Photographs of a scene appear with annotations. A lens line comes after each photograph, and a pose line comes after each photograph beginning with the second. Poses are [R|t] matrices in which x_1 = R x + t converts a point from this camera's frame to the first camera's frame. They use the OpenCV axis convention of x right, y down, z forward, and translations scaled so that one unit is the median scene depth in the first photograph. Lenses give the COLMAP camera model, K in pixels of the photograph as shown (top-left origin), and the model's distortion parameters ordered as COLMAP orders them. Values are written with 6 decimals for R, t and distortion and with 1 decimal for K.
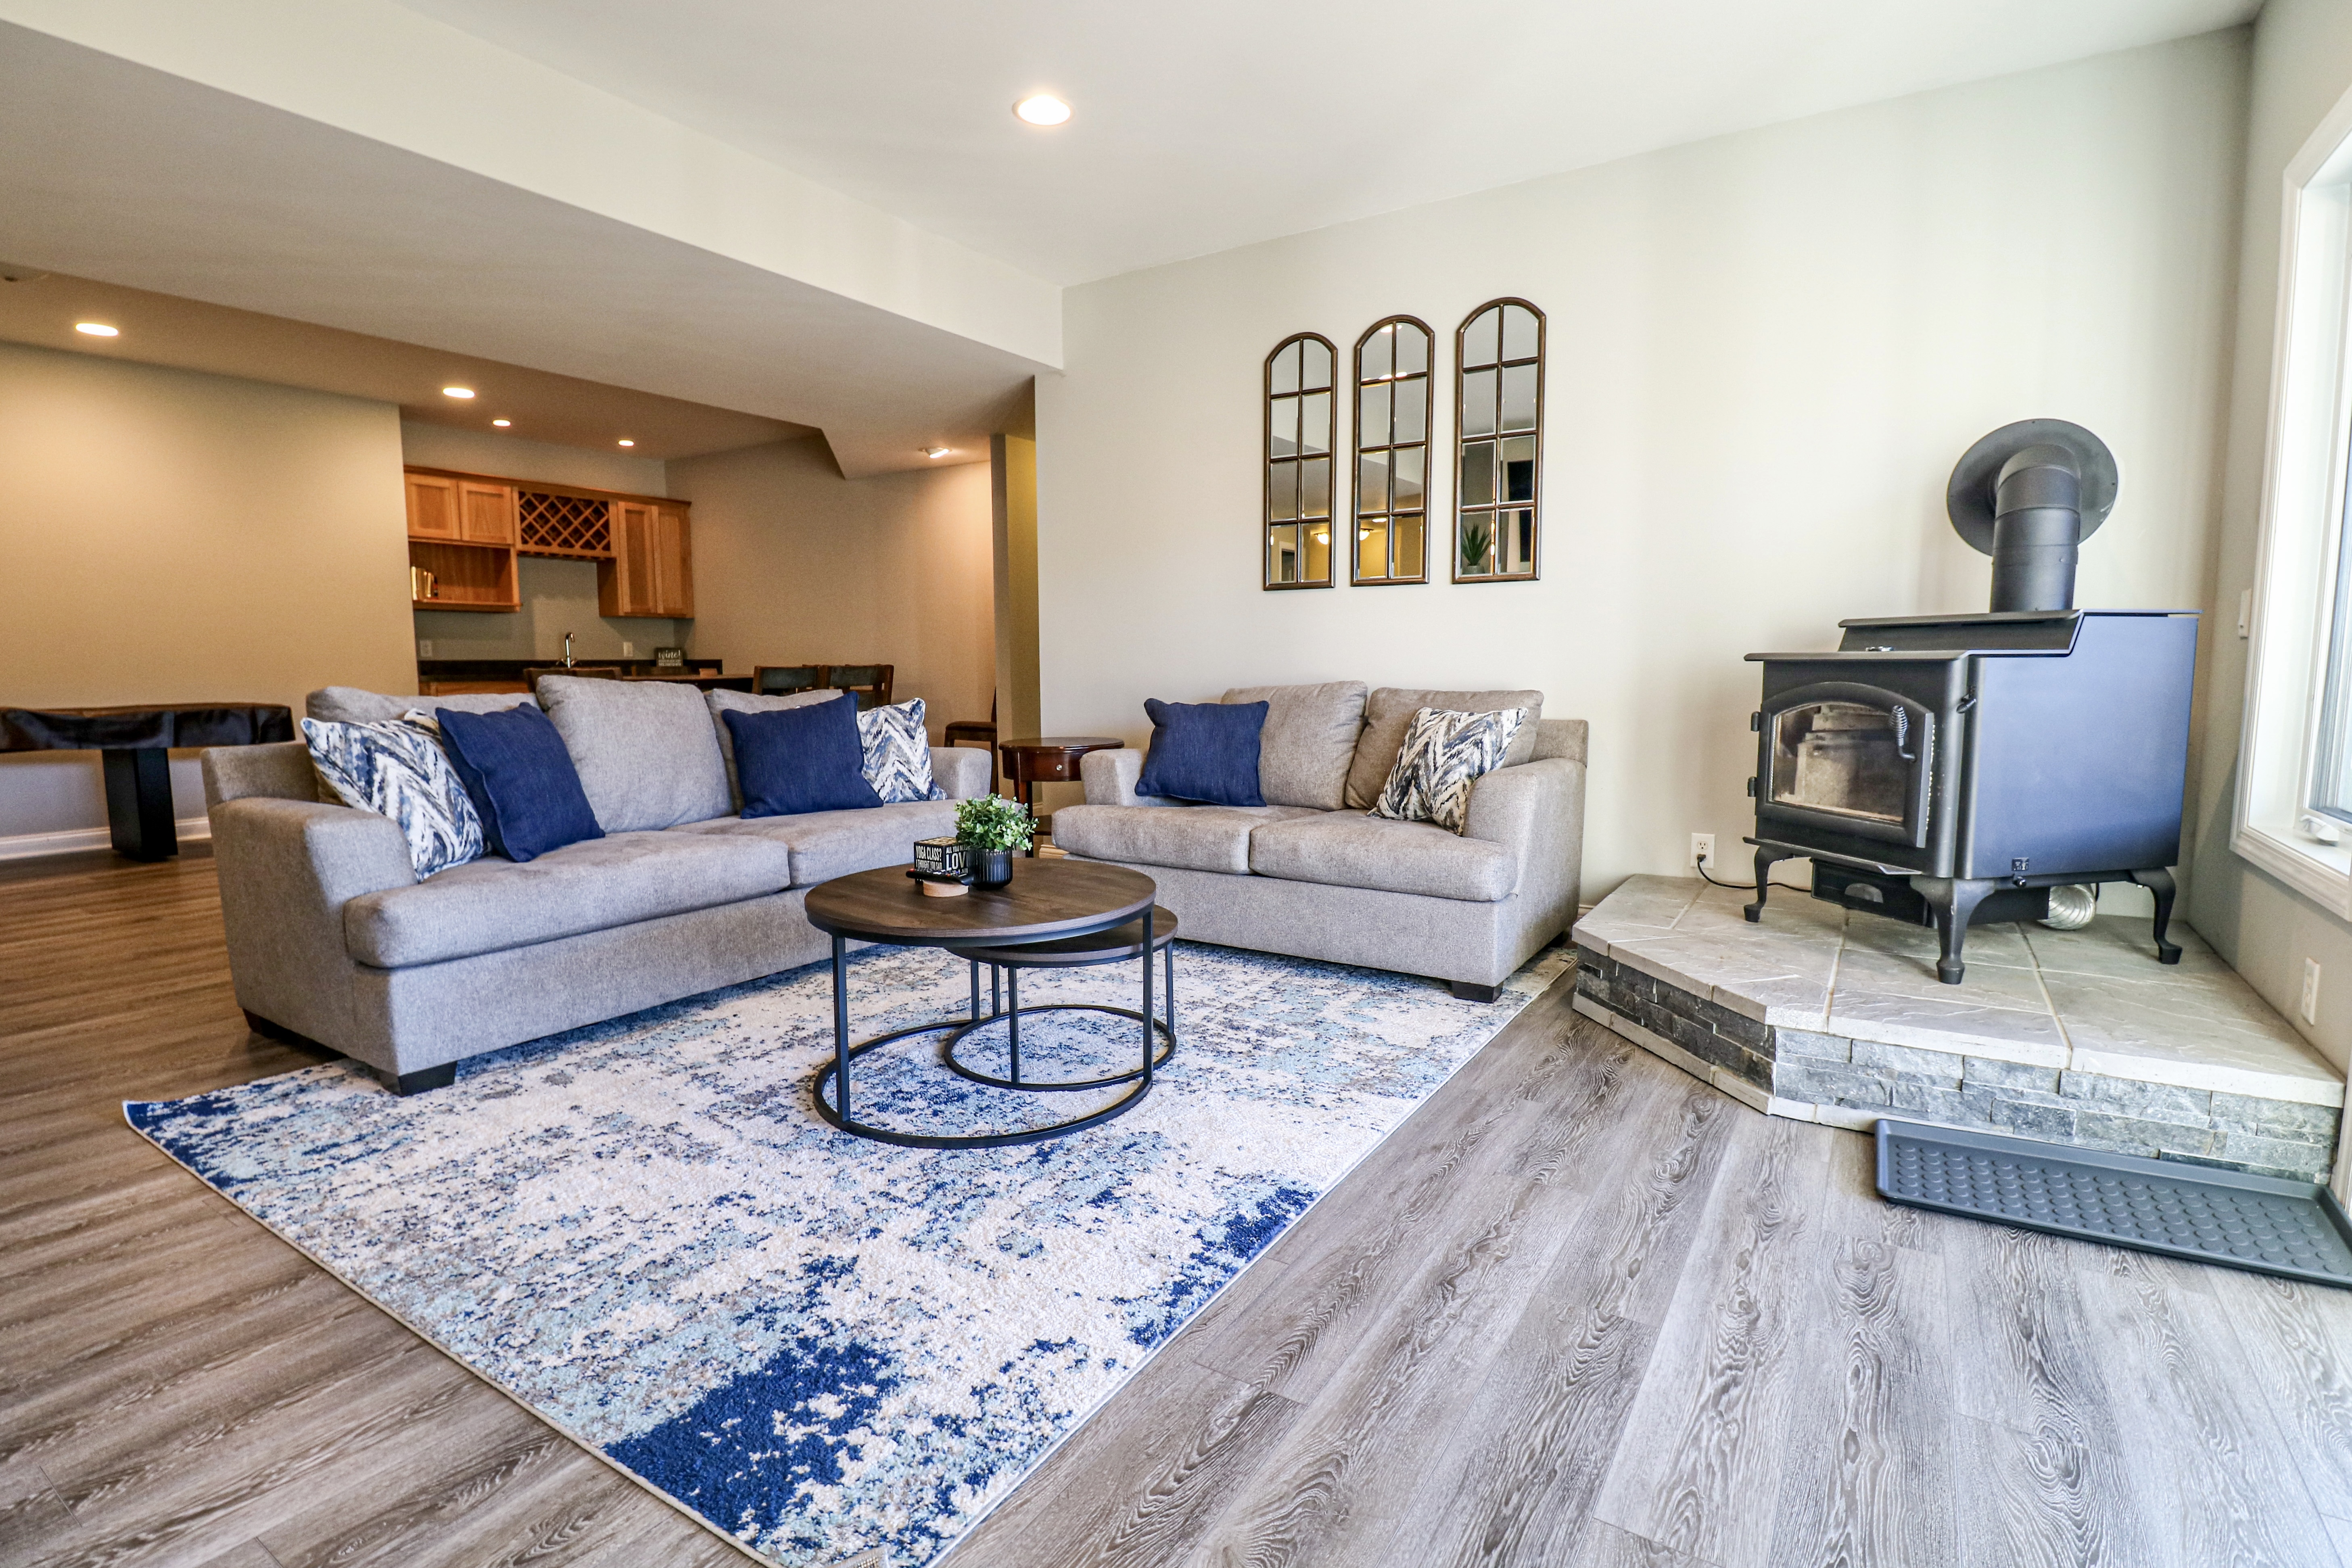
lens RADIAL K [[1124.4, 0, 1131.7], [0, 1124.4, 774.2], [0, 0, 1]] dist [0.000887, -0.013226]
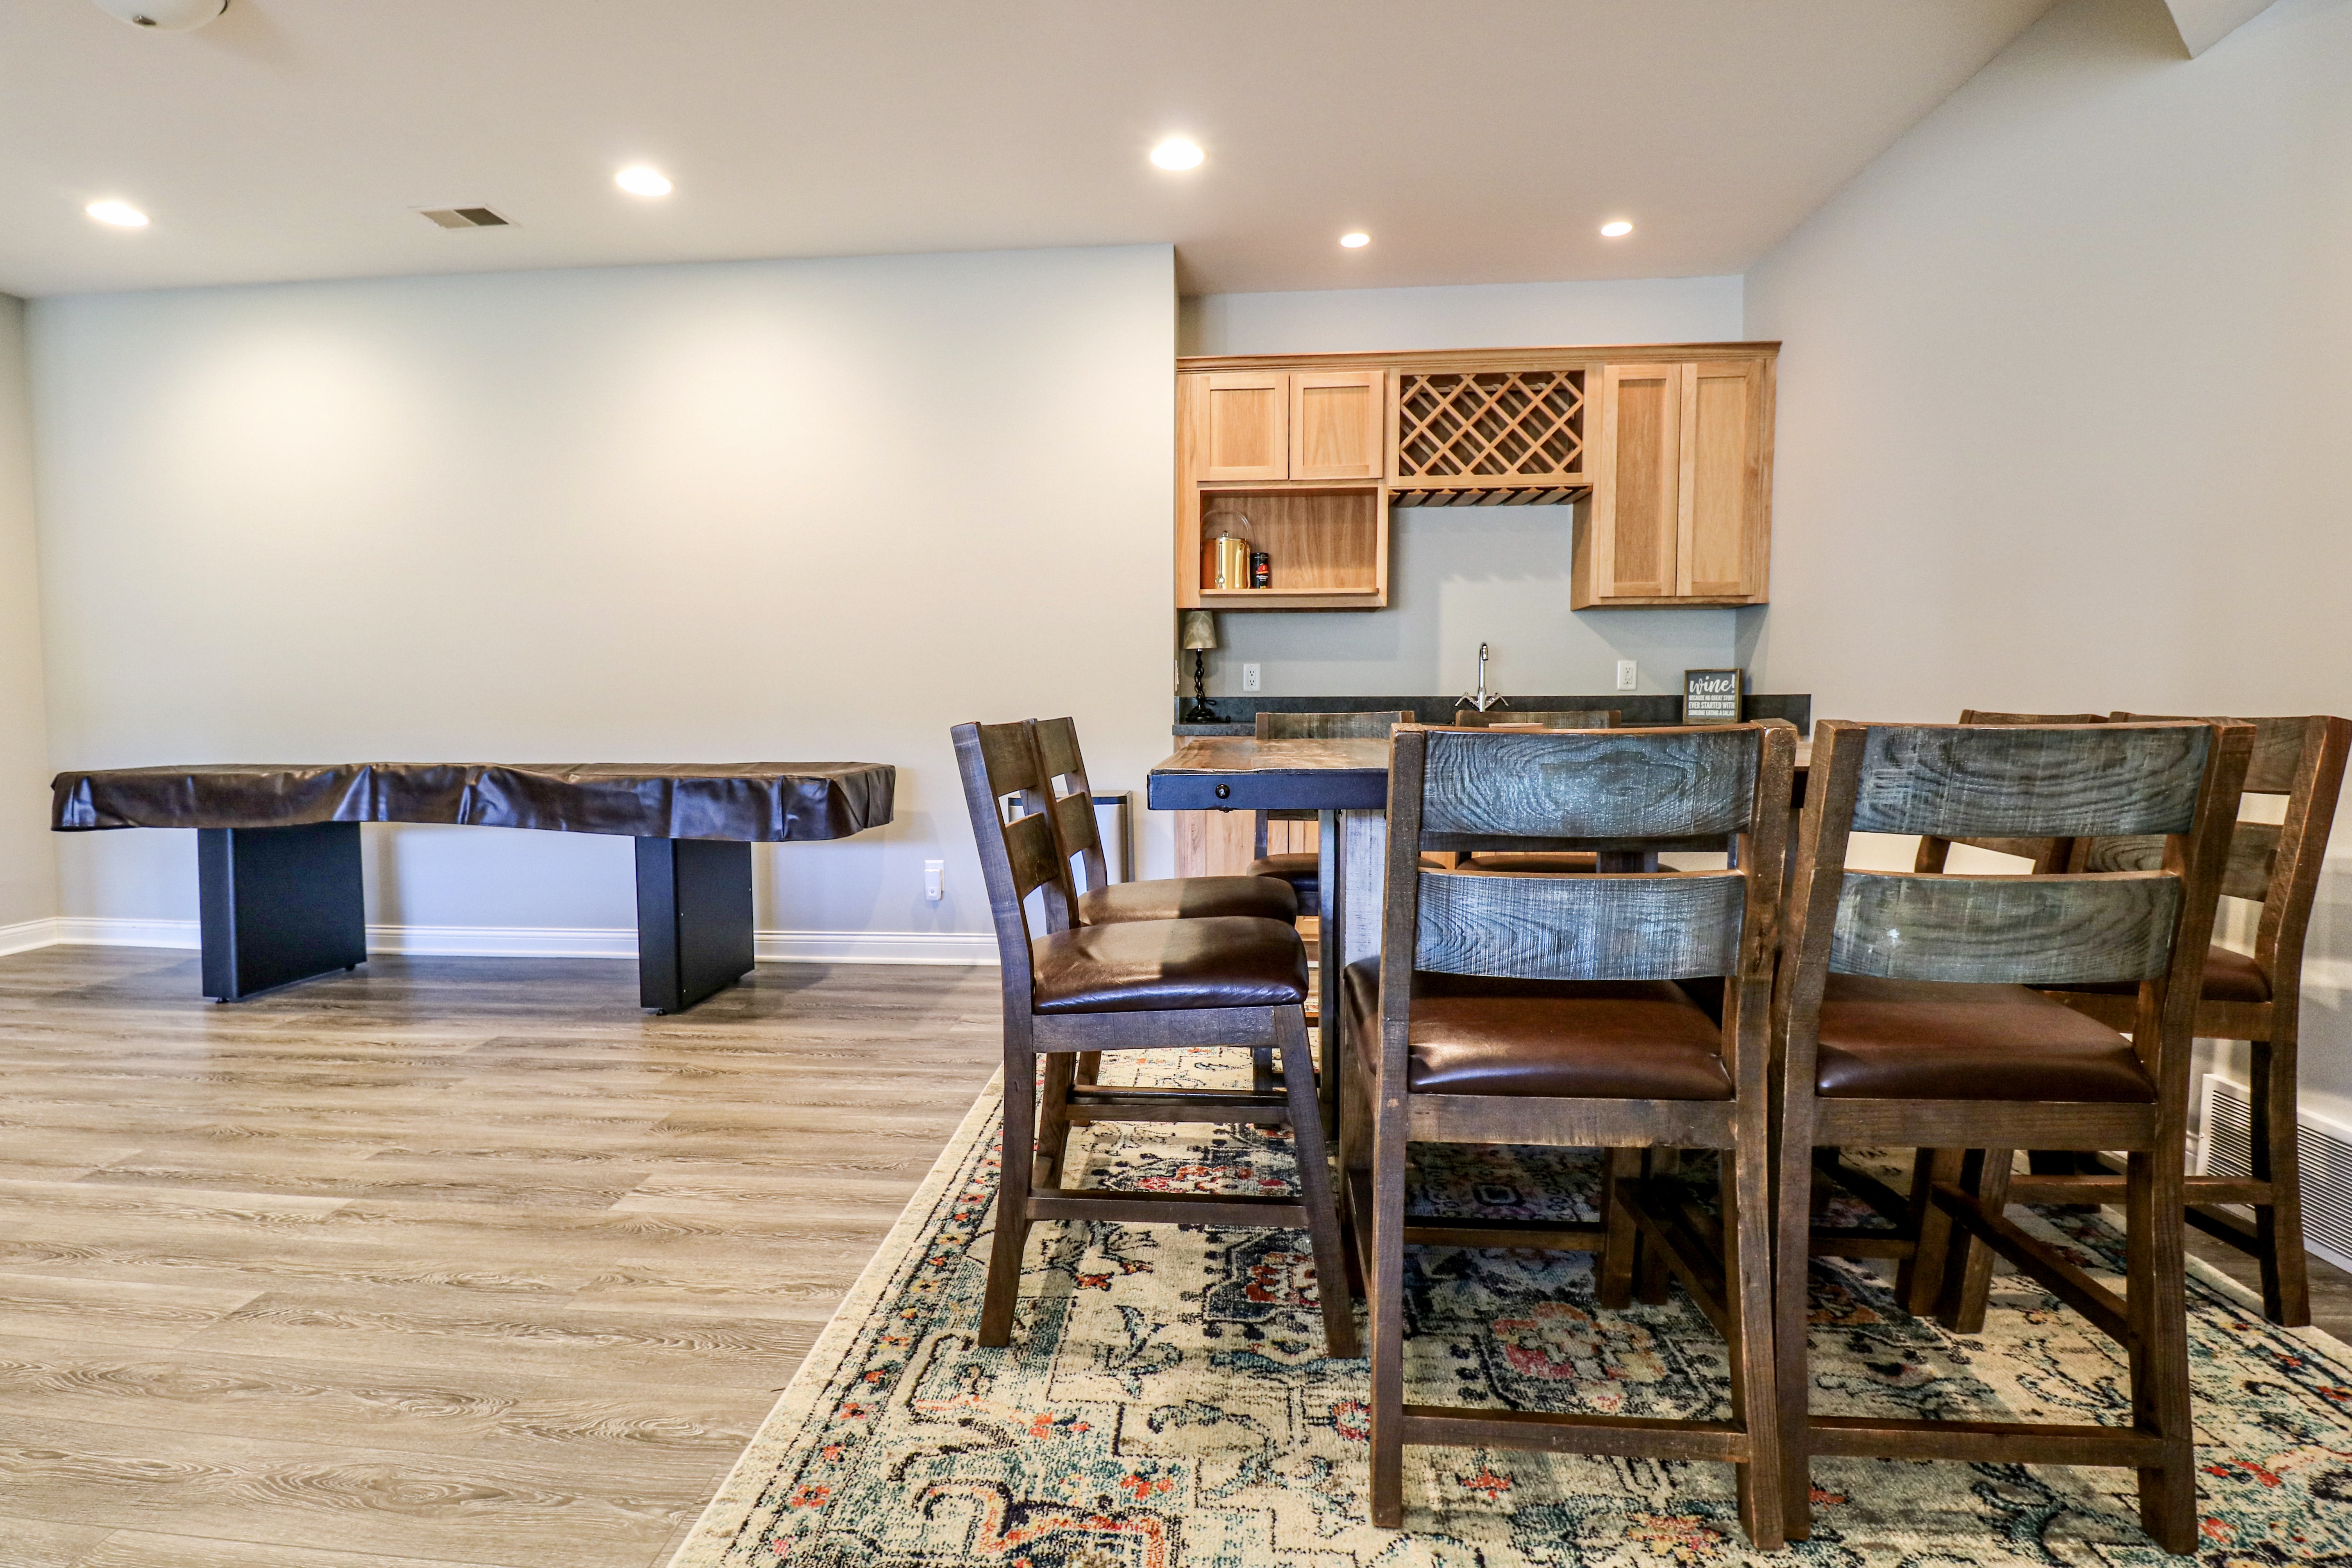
lens RADIAL K [[1124.4, 0, 1131.7], [0, 1124.4, 774.2], [0, 0, 1]] dist [0.000887, -0.013226]
pose [[0.490319, 0.058875, -0.869552, -0.349840], [-0.088054, 0.995957, 0.017783, -0.162682], [0.867084, 0.067848, 0.493520, 1.611538]]
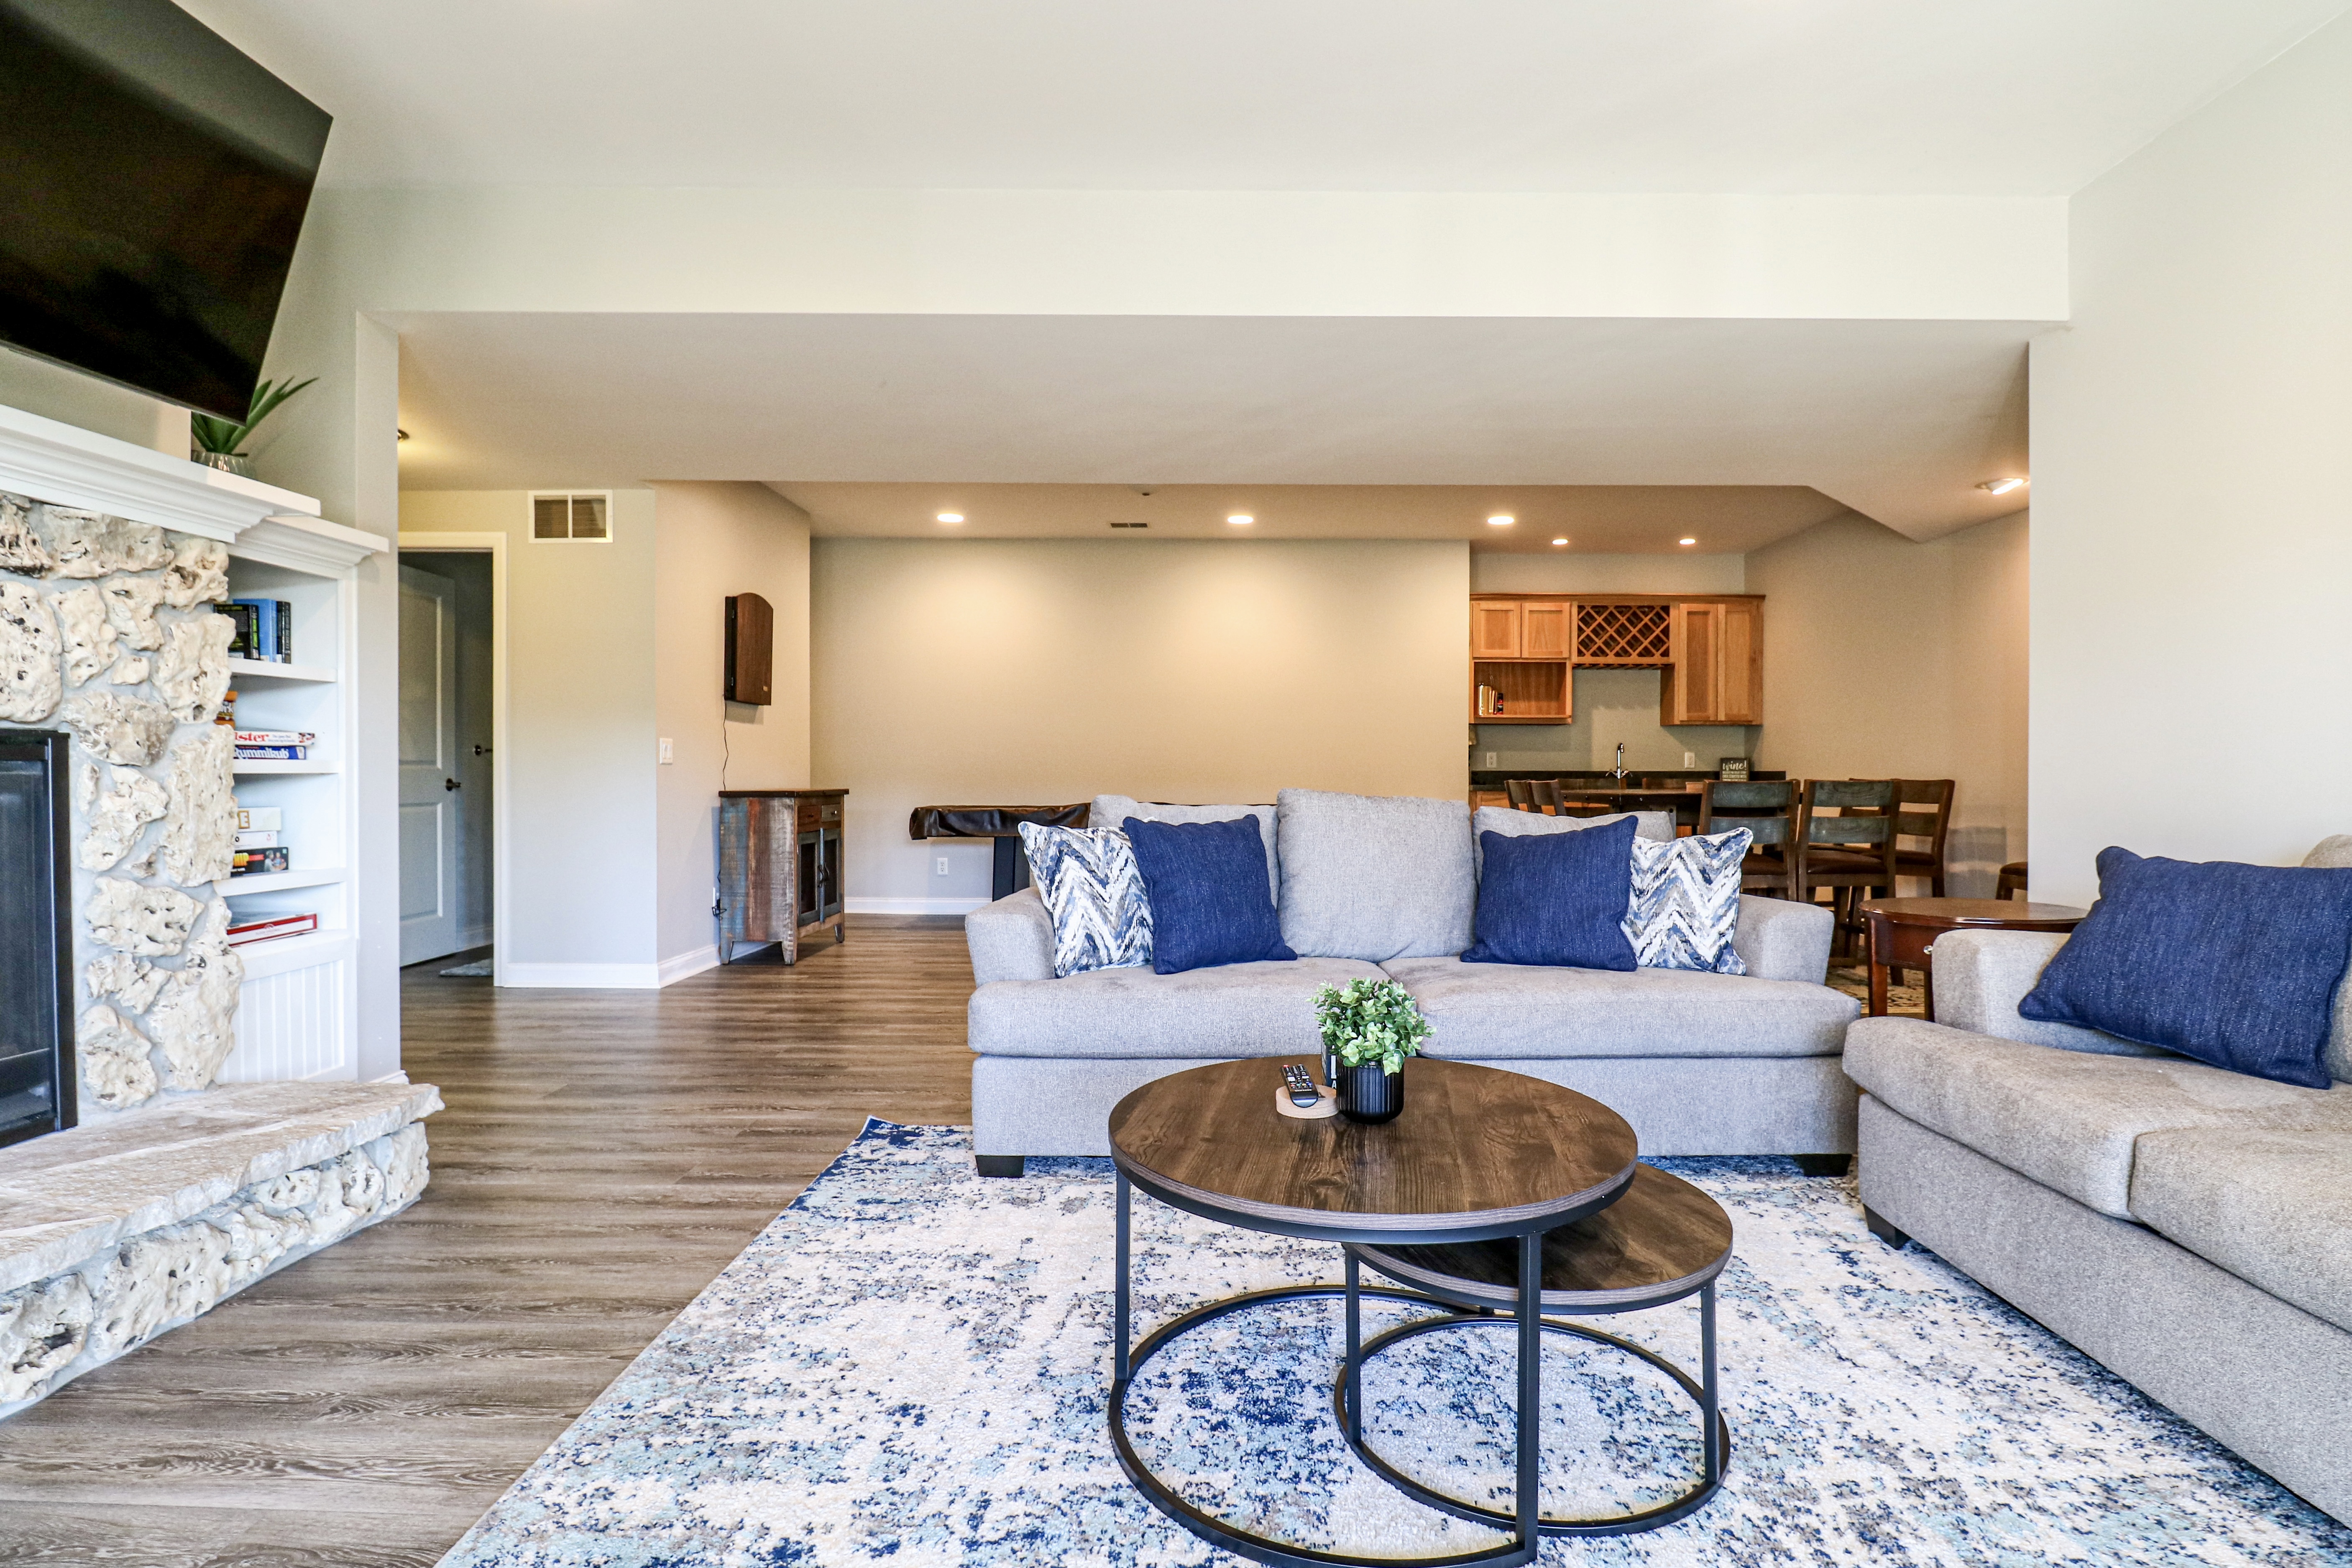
lens RADIAL K [[1140.6, 0, 1201.2], [0, 1140.6, 780.4], [0, 0, 1]] dist [-0.001306, -0.012713]
pose [[0.569245, 0.011403, -0.822089, 0.273026], [-0.086934, 0.995133, -0.046393, -0.043144], [0.817559, 0.097877, 0.567466, 0.382695]]
